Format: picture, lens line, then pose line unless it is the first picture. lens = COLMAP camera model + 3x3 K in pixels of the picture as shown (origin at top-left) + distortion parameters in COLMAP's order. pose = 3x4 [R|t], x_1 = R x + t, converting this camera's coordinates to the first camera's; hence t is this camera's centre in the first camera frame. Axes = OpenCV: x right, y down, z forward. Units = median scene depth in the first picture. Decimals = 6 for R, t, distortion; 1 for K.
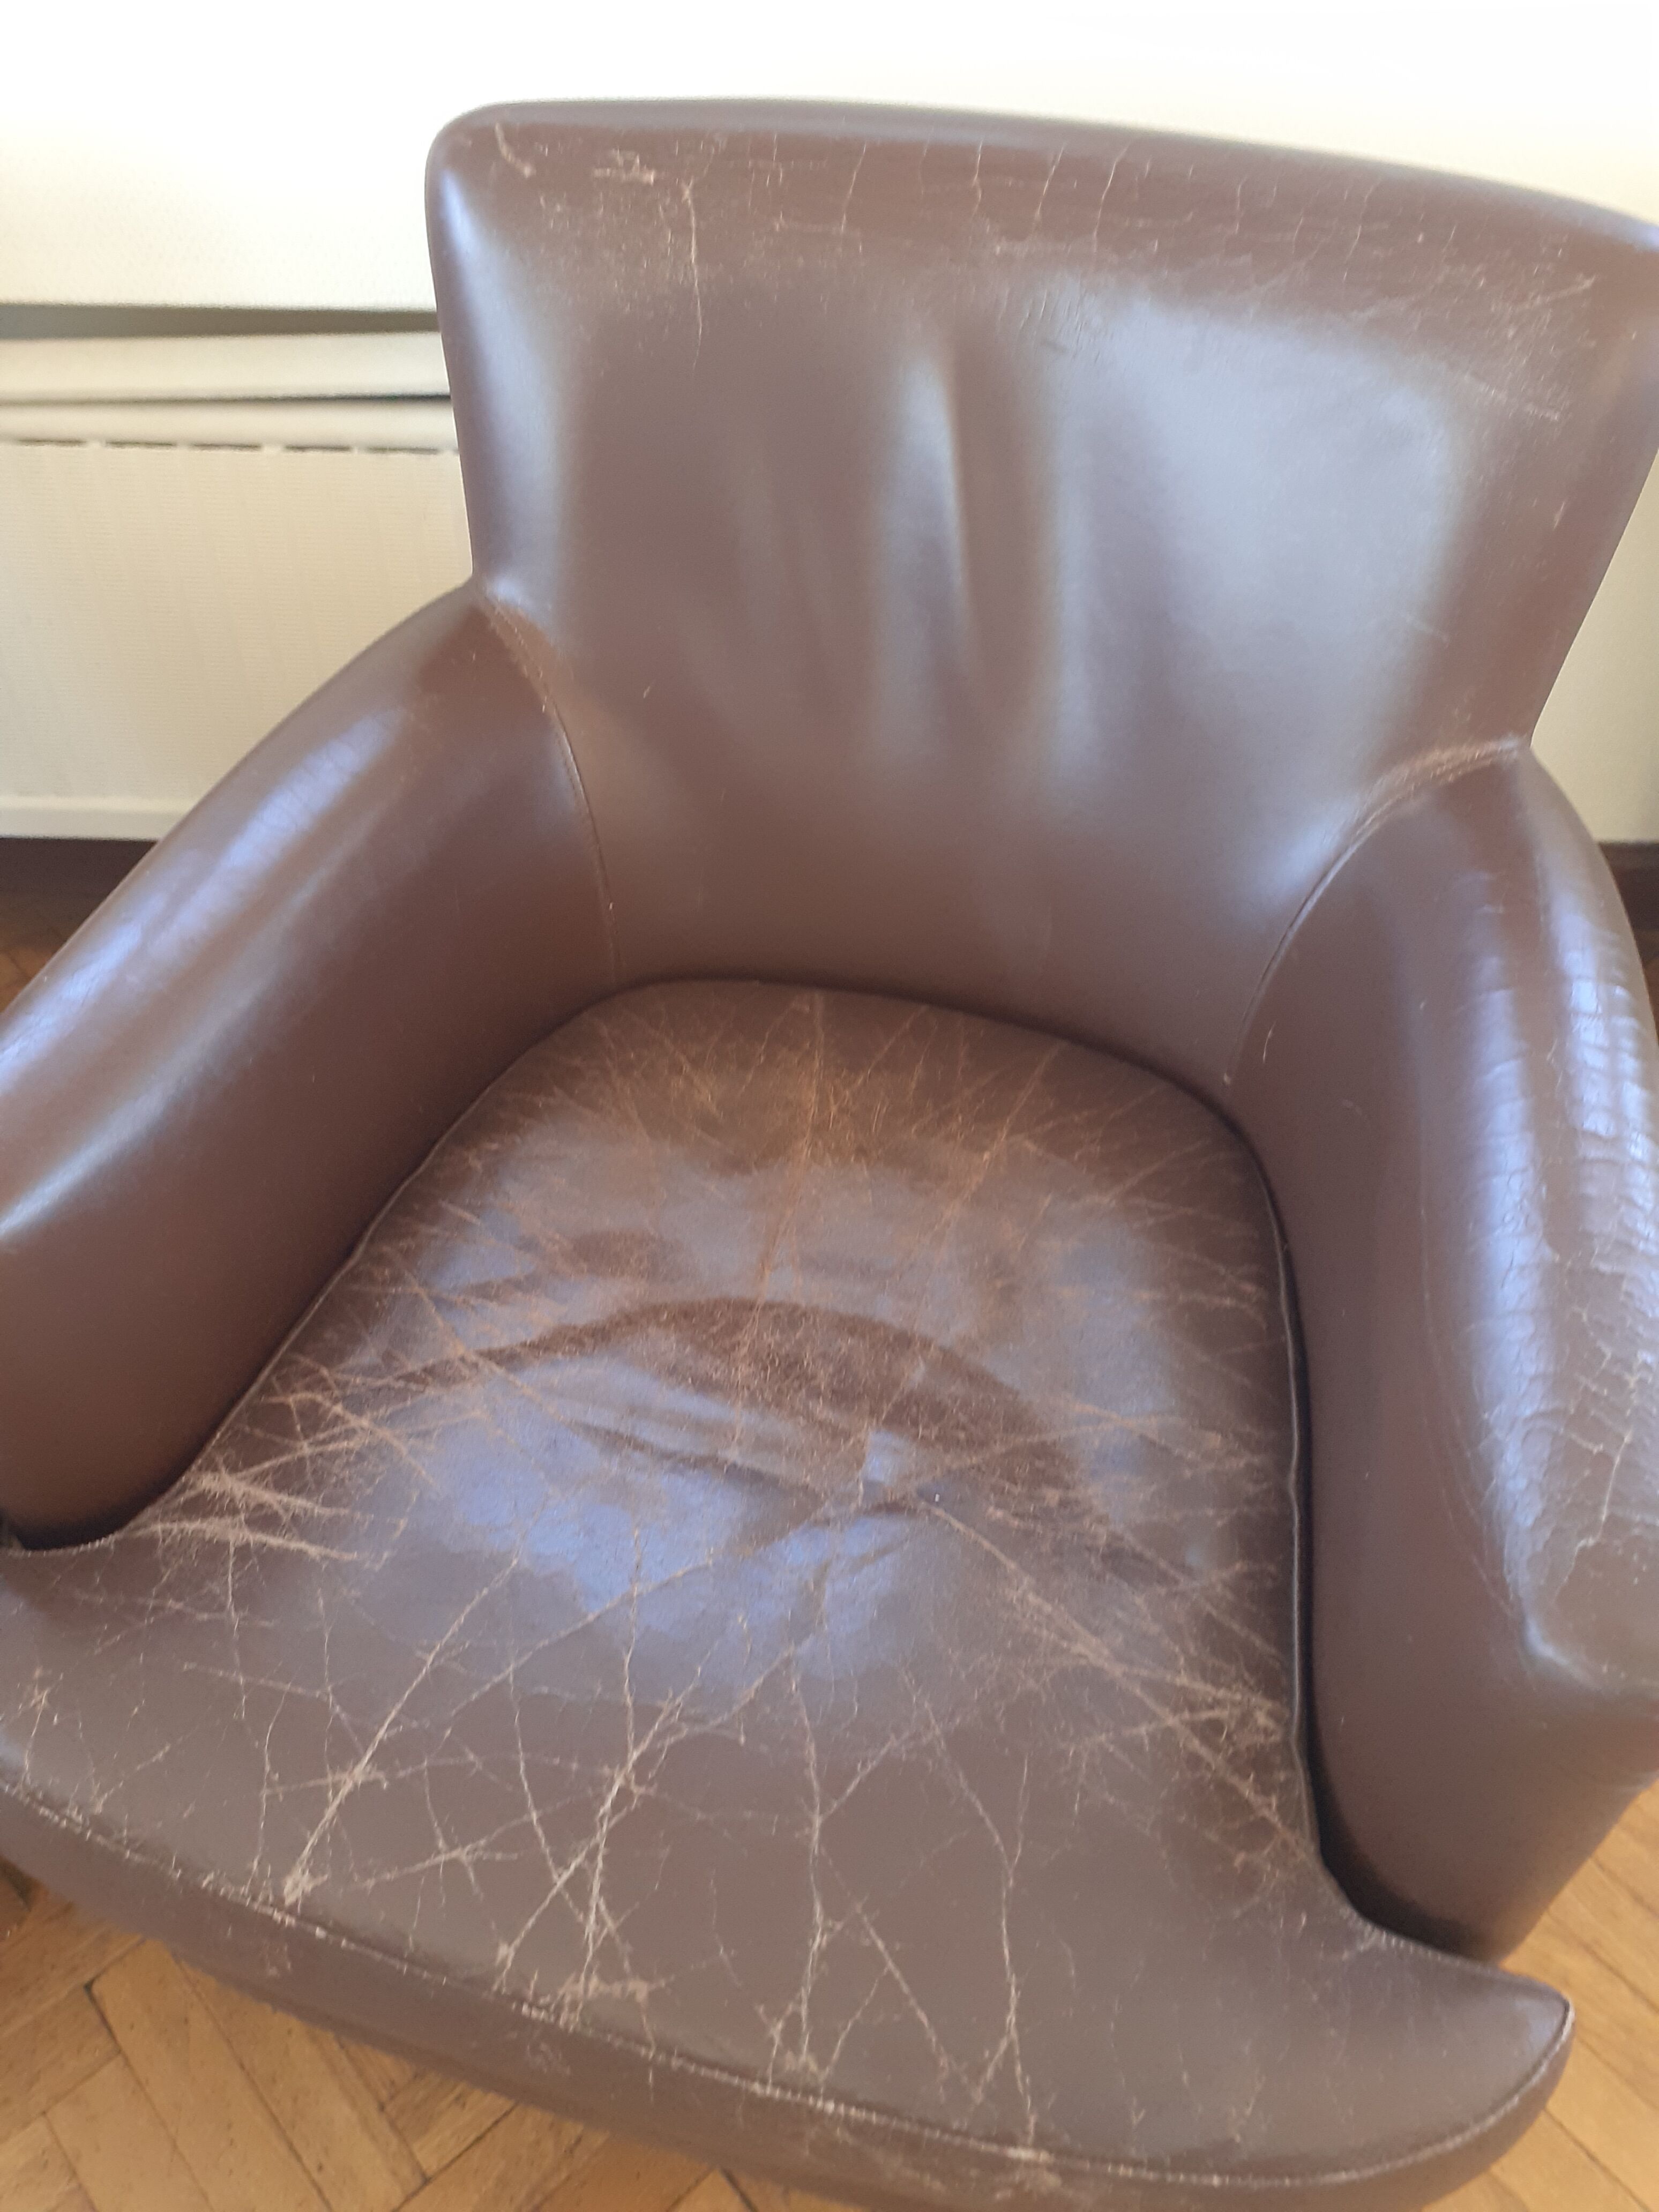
lens RADIAL K [[1757.8, 0, 836.0], [0, 1757.8, 1120.9], [0, 0, 1]] dist [0.030660, -0.010974]
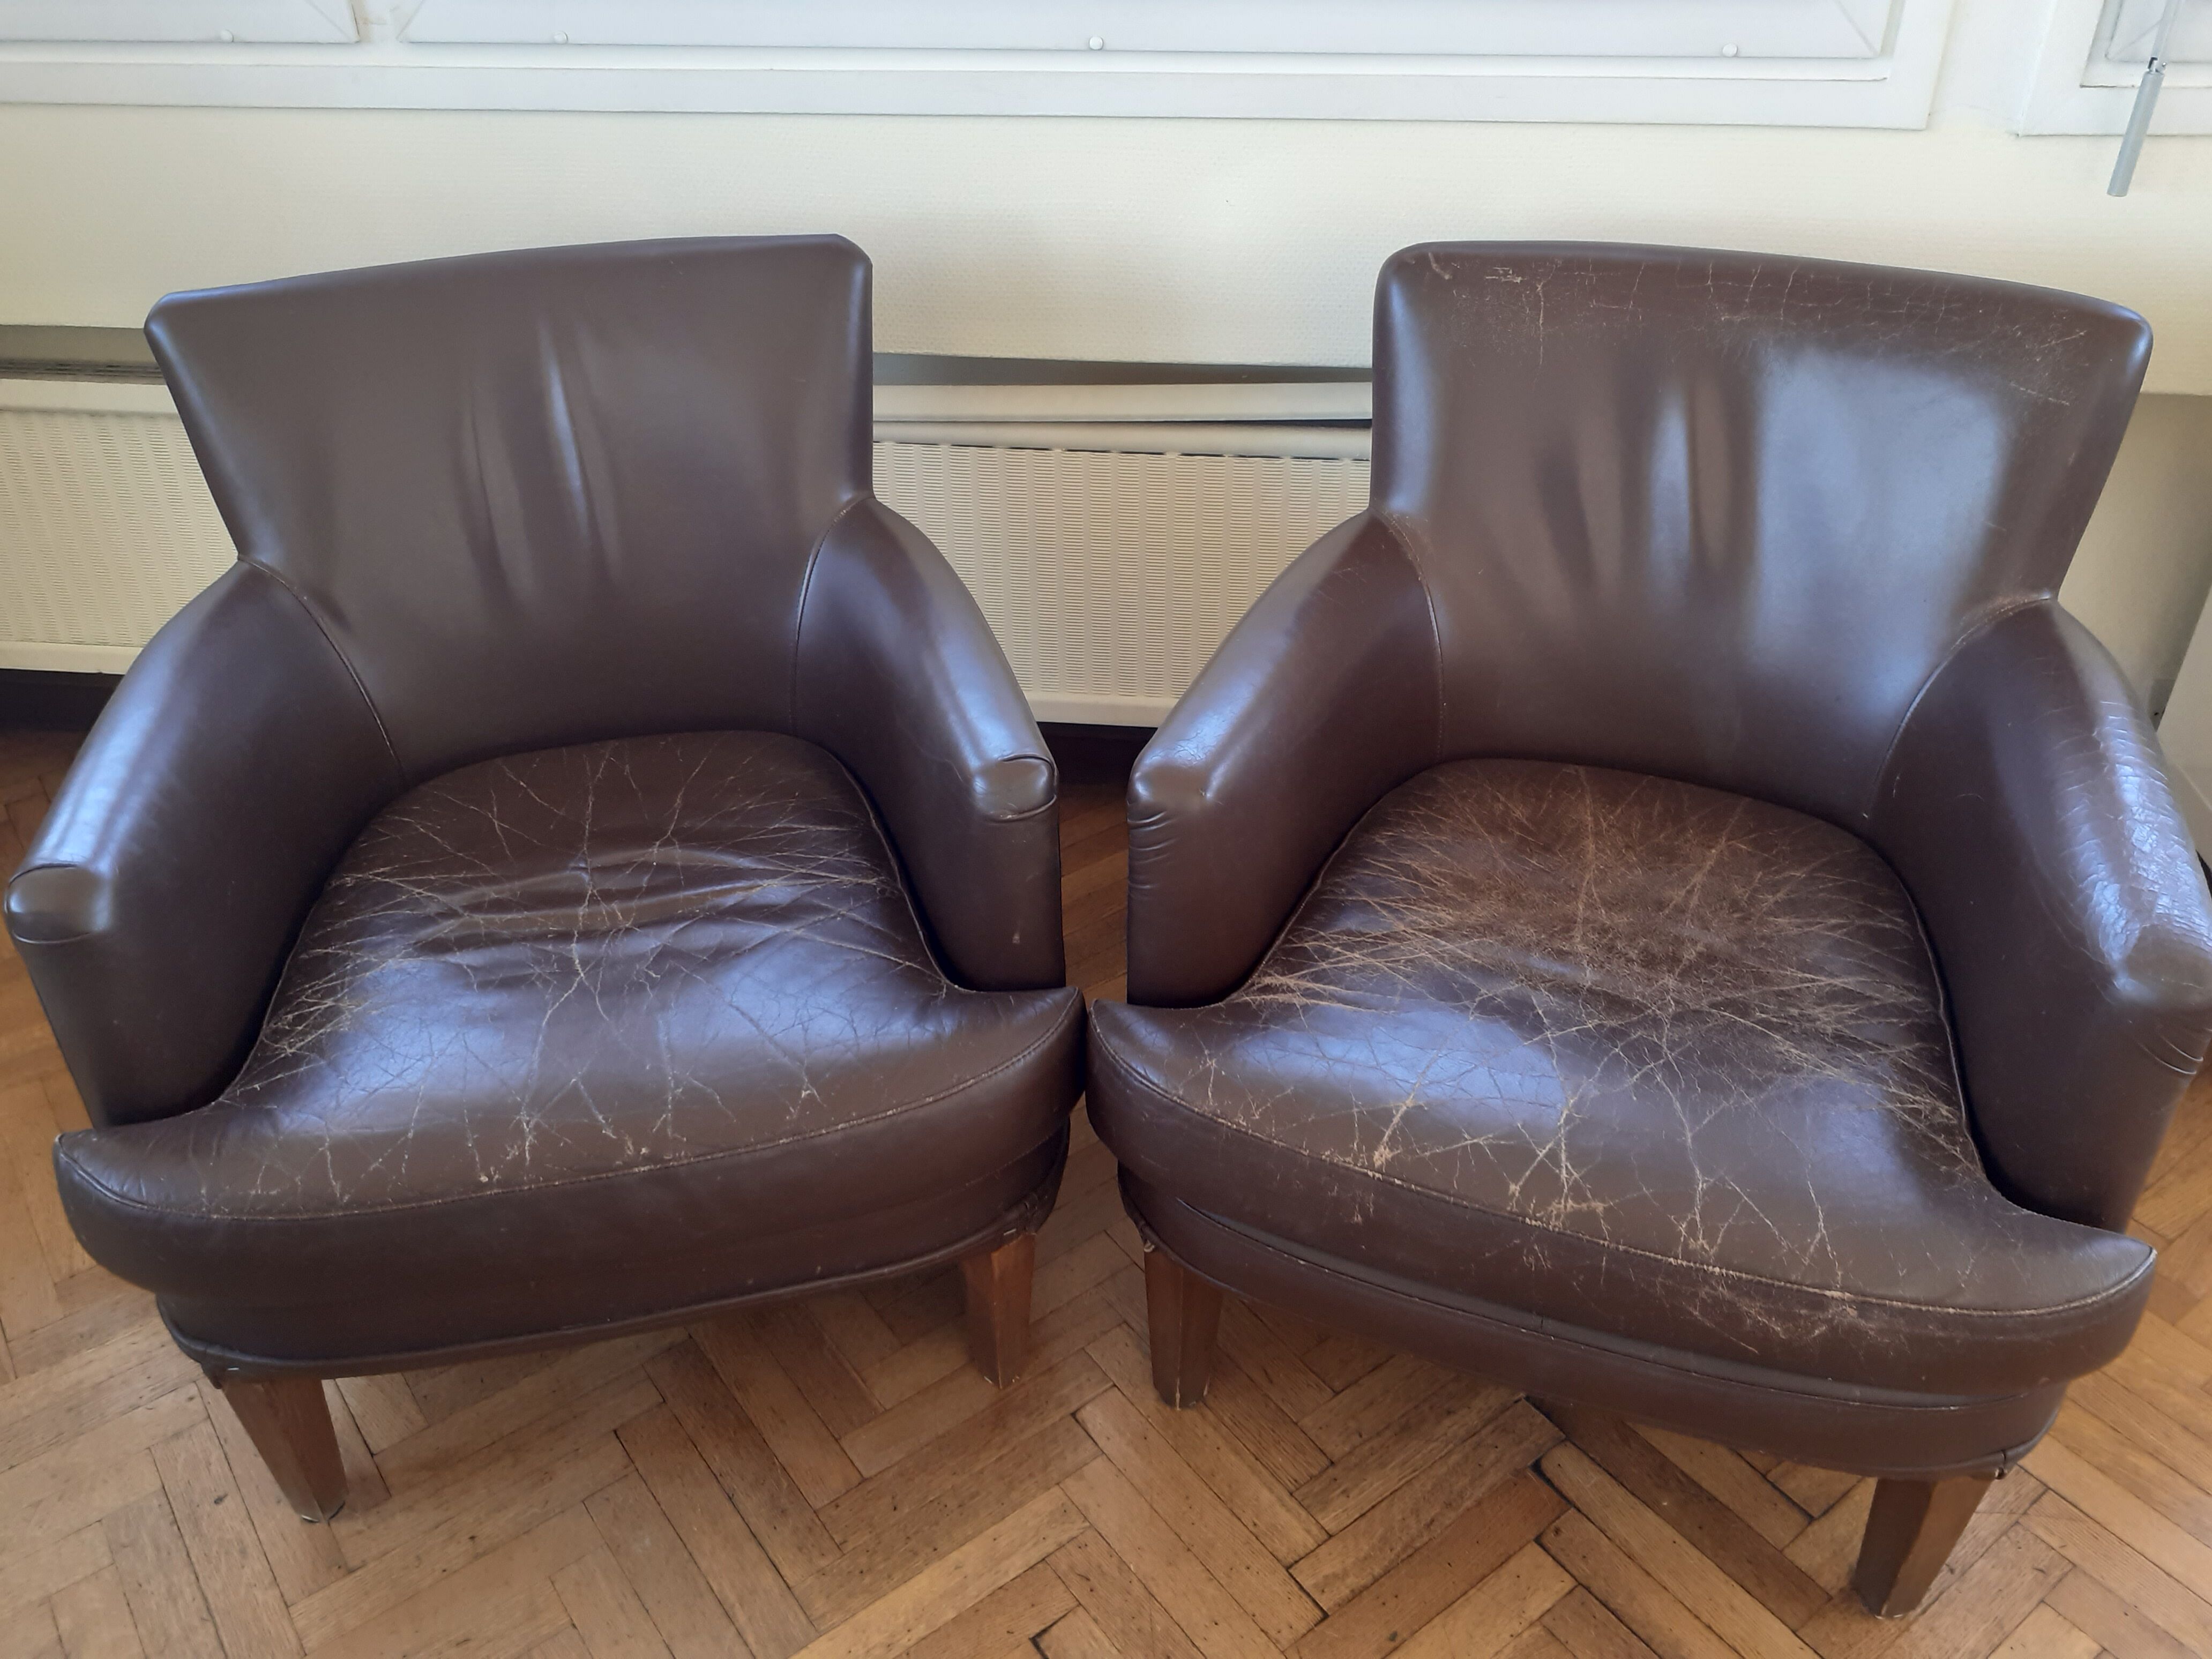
lens RADIAL K [[1805.7, 0, 1106.0], [0, 1805.7, 829.5], [0, 0, 1]] dist [0.000342, 0.002776]
pose [[0.996763, 0.034805, -0.072473, -0.362787], [-0.050839, 0.971194, -0.232803, 0.434467], [0.062283, 0.235734, 0.969820, -0.634268]]
